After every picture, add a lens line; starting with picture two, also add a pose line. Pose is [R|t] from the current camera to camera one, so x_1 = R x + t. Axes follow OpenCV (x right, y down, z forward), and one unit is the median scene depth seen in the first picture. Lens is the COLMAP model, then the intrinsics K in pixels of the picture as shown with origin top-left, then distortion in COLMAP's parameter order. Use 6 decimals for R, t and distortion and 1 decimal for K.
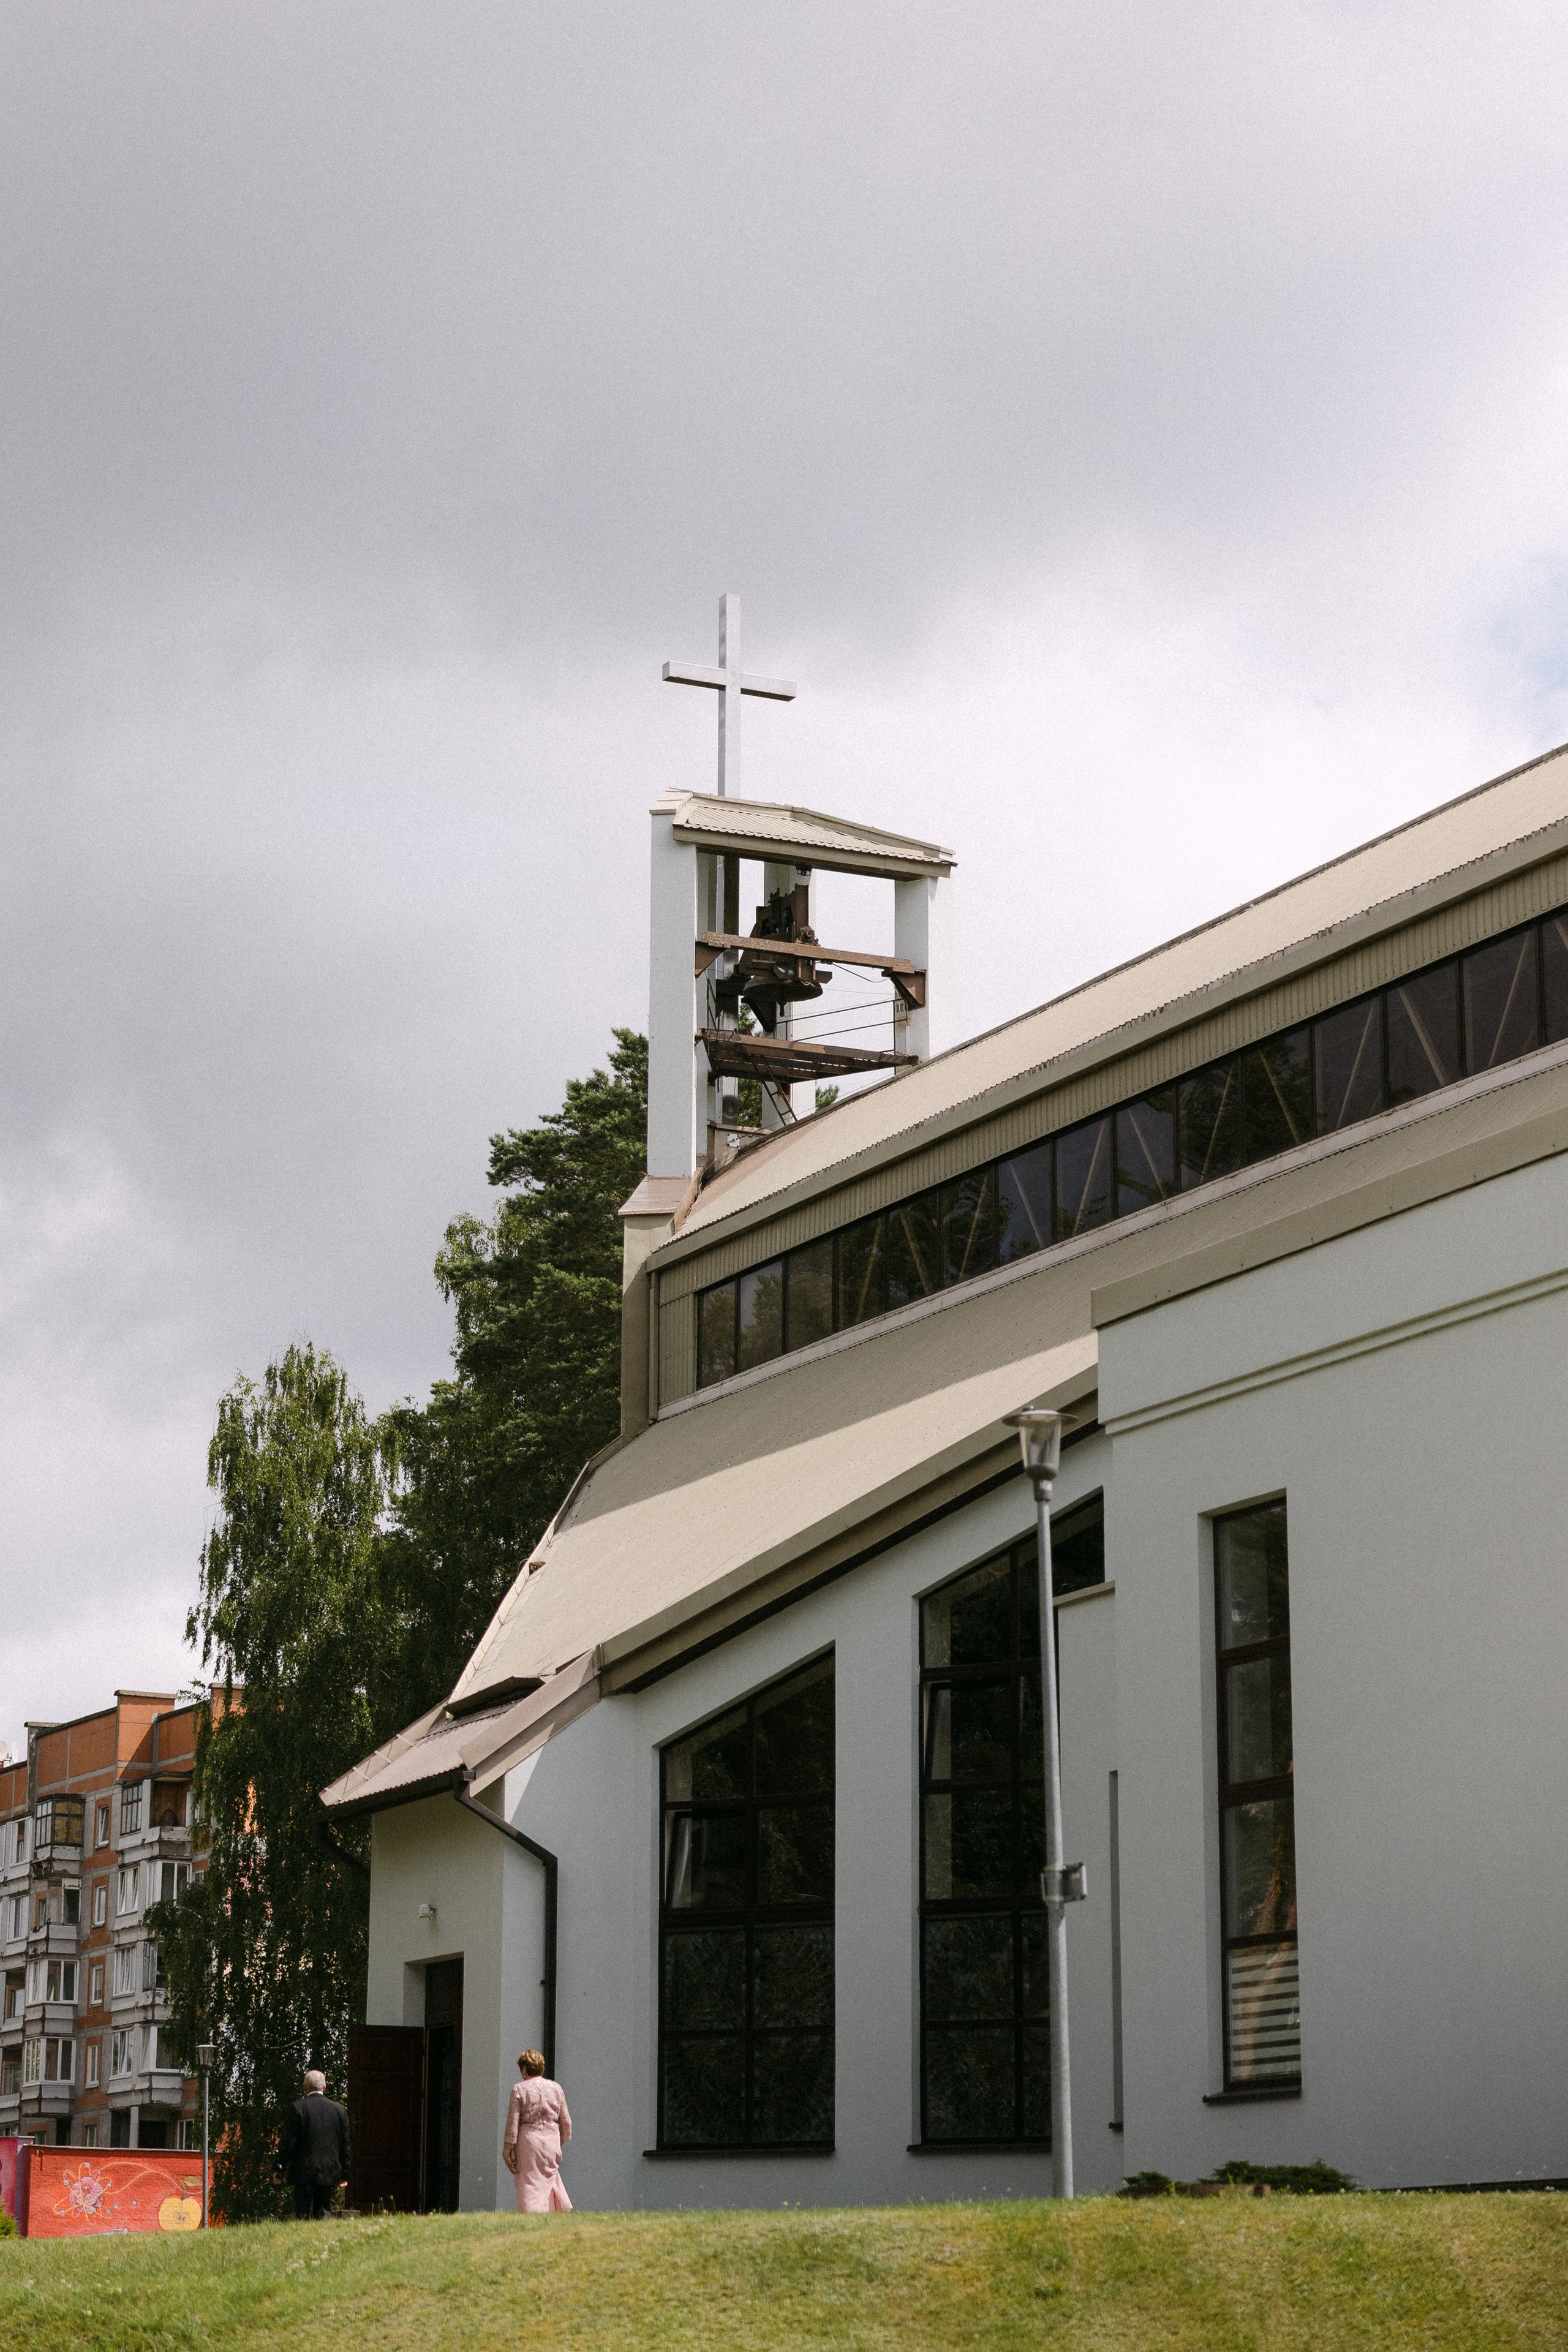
lens RADIAL K [[4453.3, 0, 782.3], [0, 4453.3, 1172.3], [0, 0, 1]] dist [-0.003244, 0.000000]
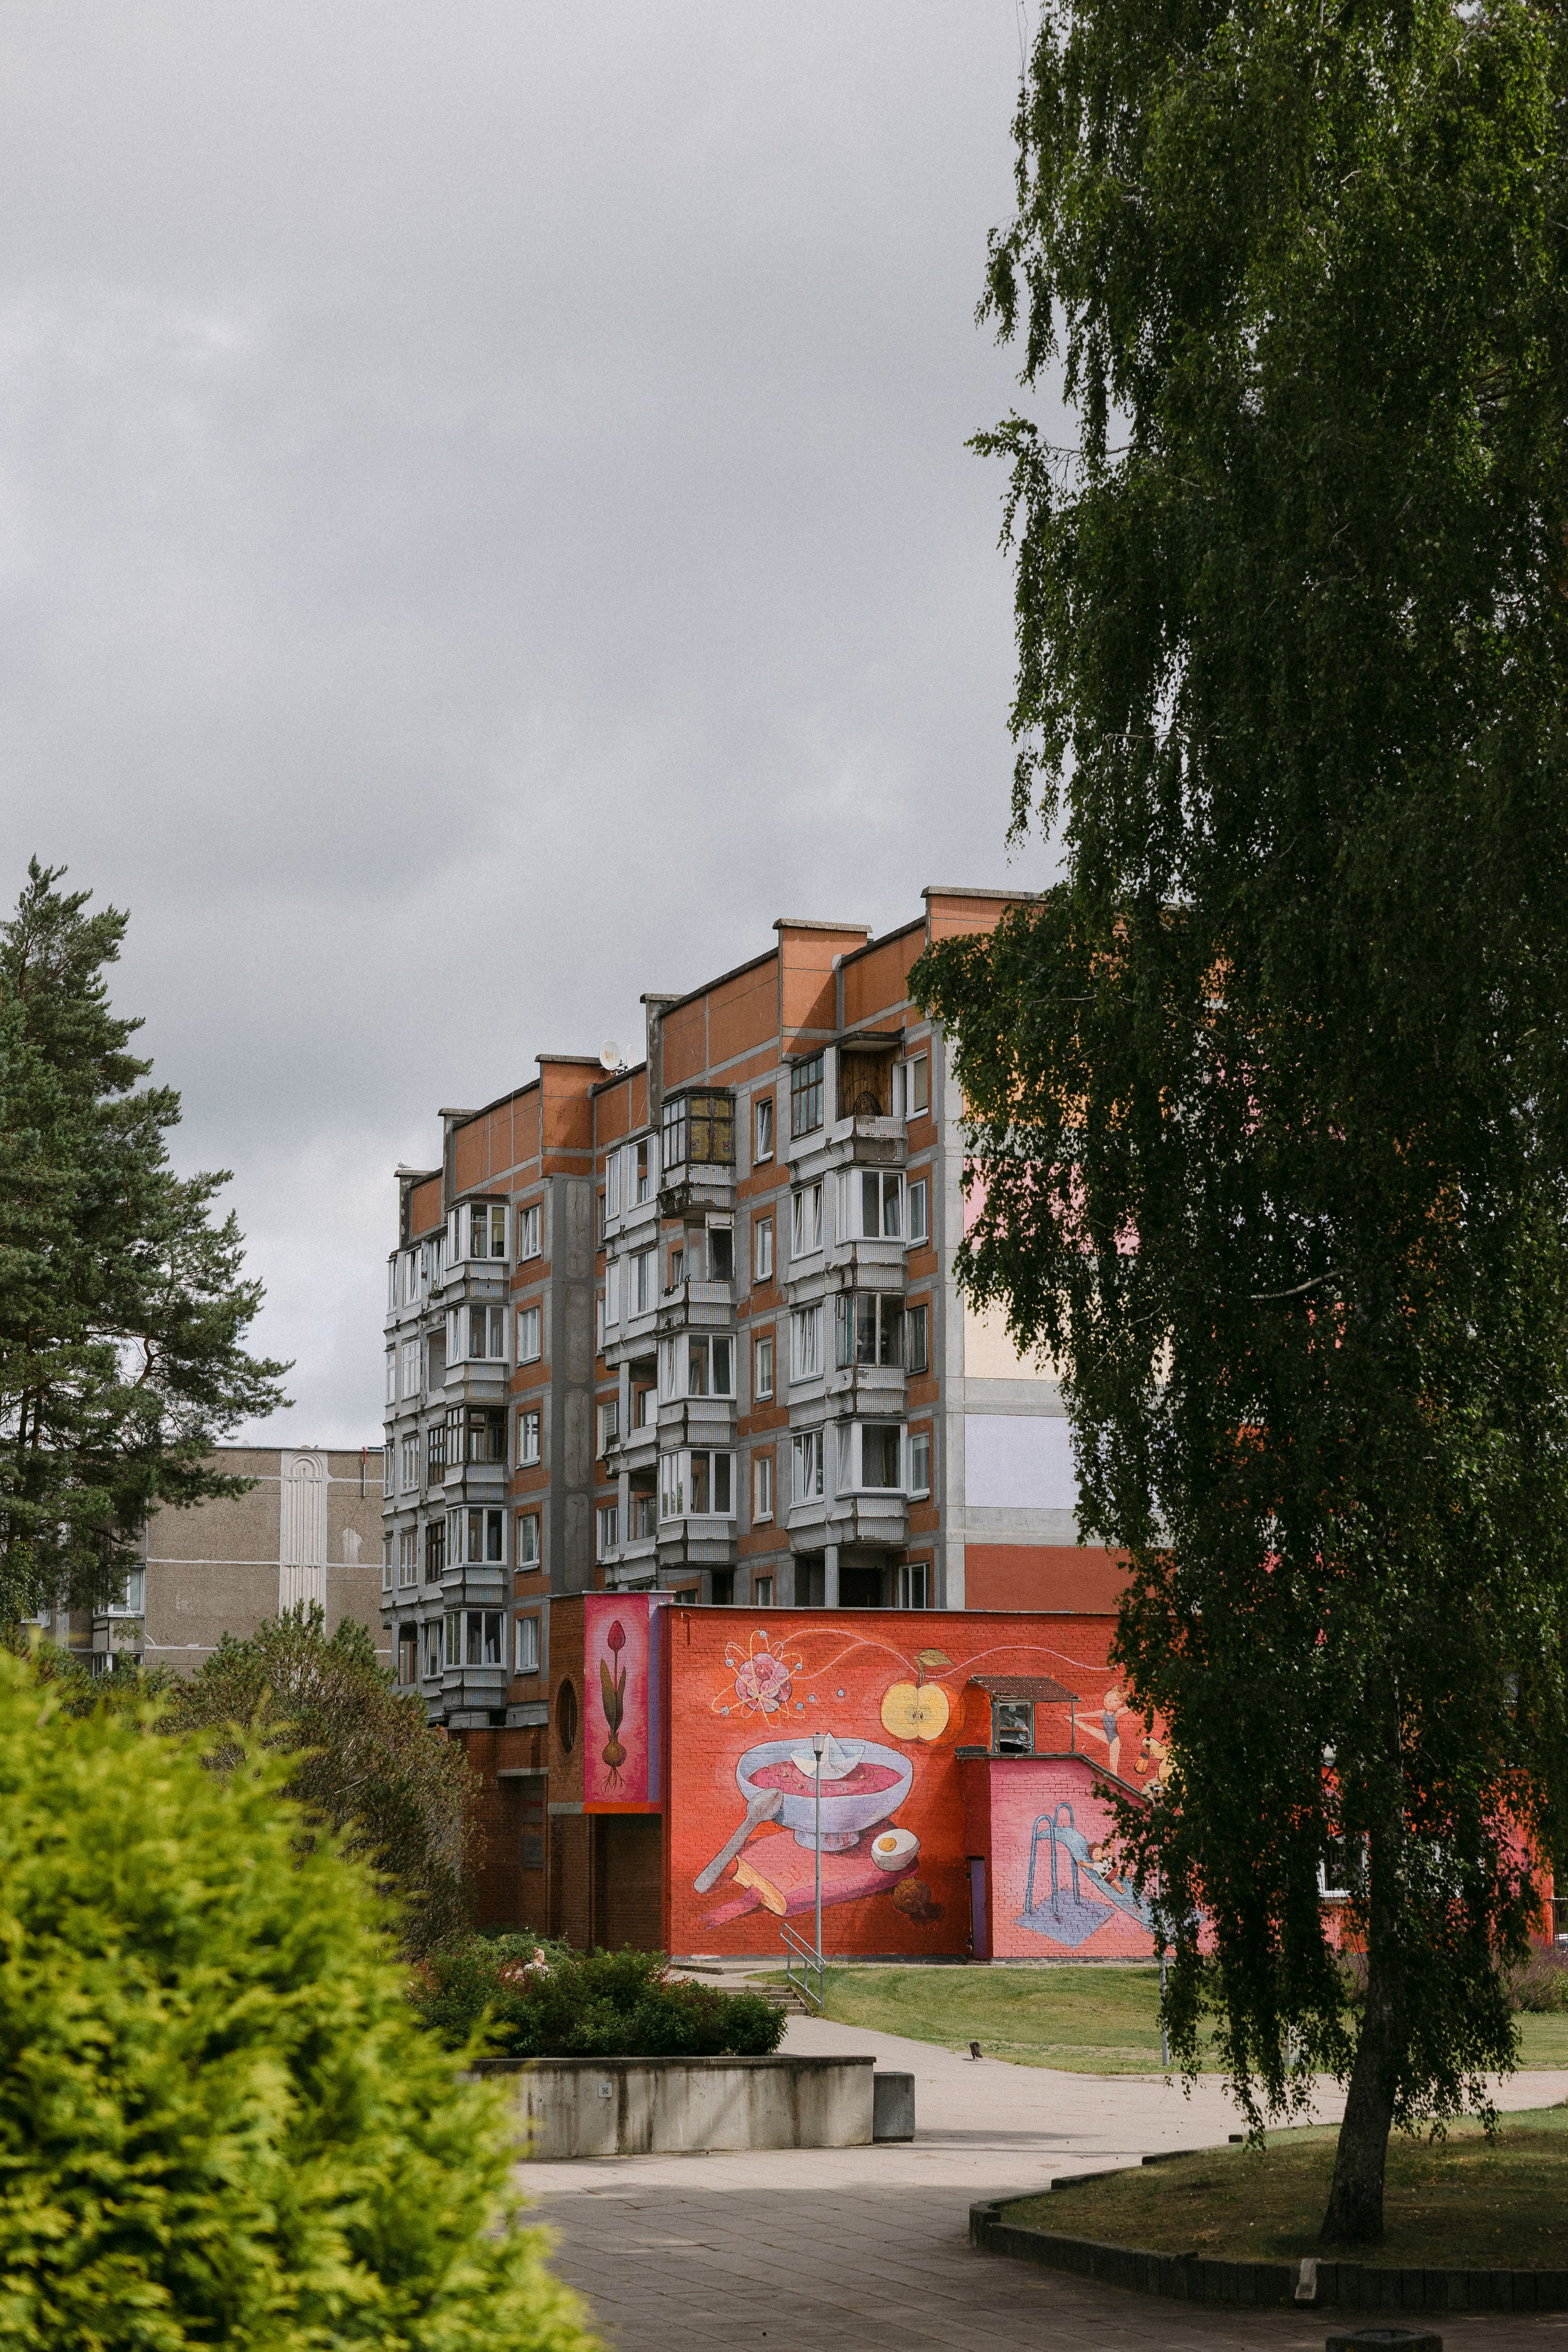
lens RADIAL K [[4768.7, 0, 780.6], [0, 4768.7, 1177.9], [0, 0, 1]] dist [-0.303197, 0.000000]
pose [[0.989782, -0.020831, -0.141056, -0.052030], [0.037331, 0.992622, 0.115362, 0.073709], [0.137613, -0.119449, 0.983257, 0.314209]]
